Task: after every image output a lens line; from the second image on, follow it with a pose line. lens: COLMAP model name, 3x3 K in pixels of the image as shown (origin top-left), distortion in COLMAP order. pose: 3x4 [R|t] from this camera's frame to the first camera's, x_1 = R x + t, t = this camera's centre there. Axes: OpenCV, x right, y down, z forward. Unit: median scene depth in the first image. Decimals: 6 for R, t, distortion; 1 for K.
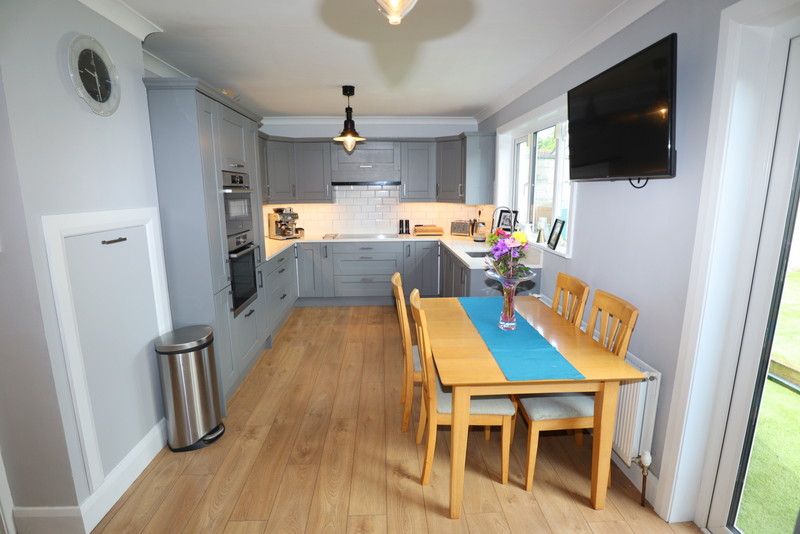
lens RADIAL K [[401.2, 0, 400.3], [0, 401.2, 262.8], [0, 0, 1]] dist [-0.000455, -0.000095]
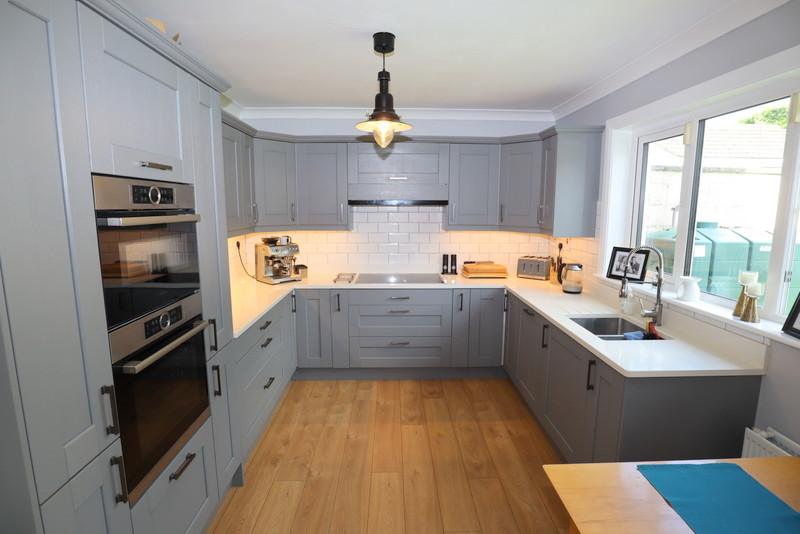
lens RADIAL K [[401.2, 0, 408.2], [0, 401.2, 266.8], [0, 0, 1]] dist [-0.001762, -0.000287]
pose [[0.999918, 0.011650, -0.005364, -0.070272], [-0.011821, 0.999384, -0.033042, -0.072898], [0.004976, 0.033103, 0.999440, 0.351018]]
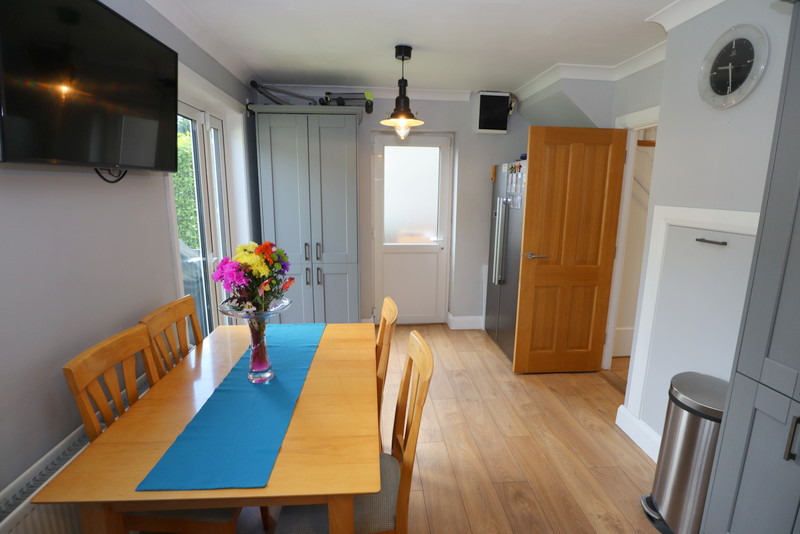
lens RADIAL K [[396.8, 0, 400.0], [0, 396.8, 267.0], [0, 0, 1]] dist [-0.013987, 0.000090]
pose [[-0.999524, 0.001932, -0.030779, 0.020122], [-0.009656, 0.928245, 0.371843, -0.146452], [0.029289, 0.371964, -0.927785, 0.809937]]
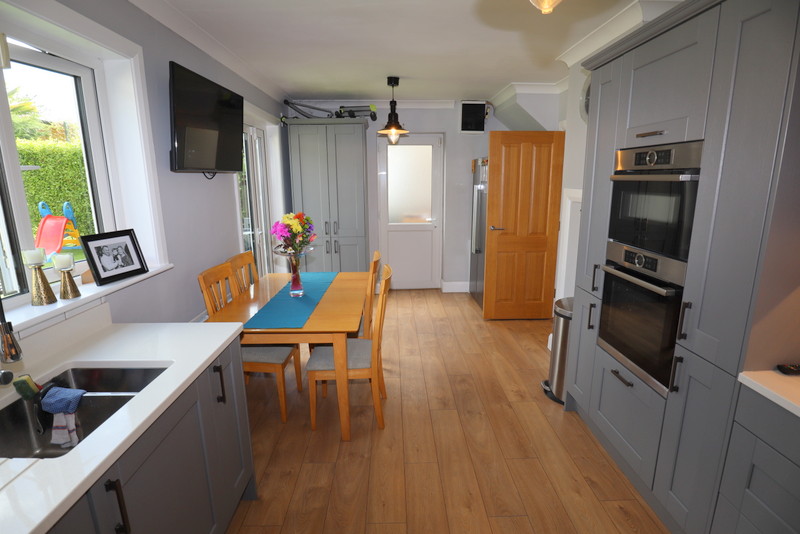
lens RADIAL K [[401.2, 0, 400.3], [0, 401.2, 262.8], [0, 0, 1]] dist [-0.000455, -0.000095]
pose [[-0.999515, 0.006390, 0.030463, -0.039502], [0.017569, 0.923695, 0.382726, -0.192949], [-0.025693, 0.383076, -0.923360, 1.047673]]
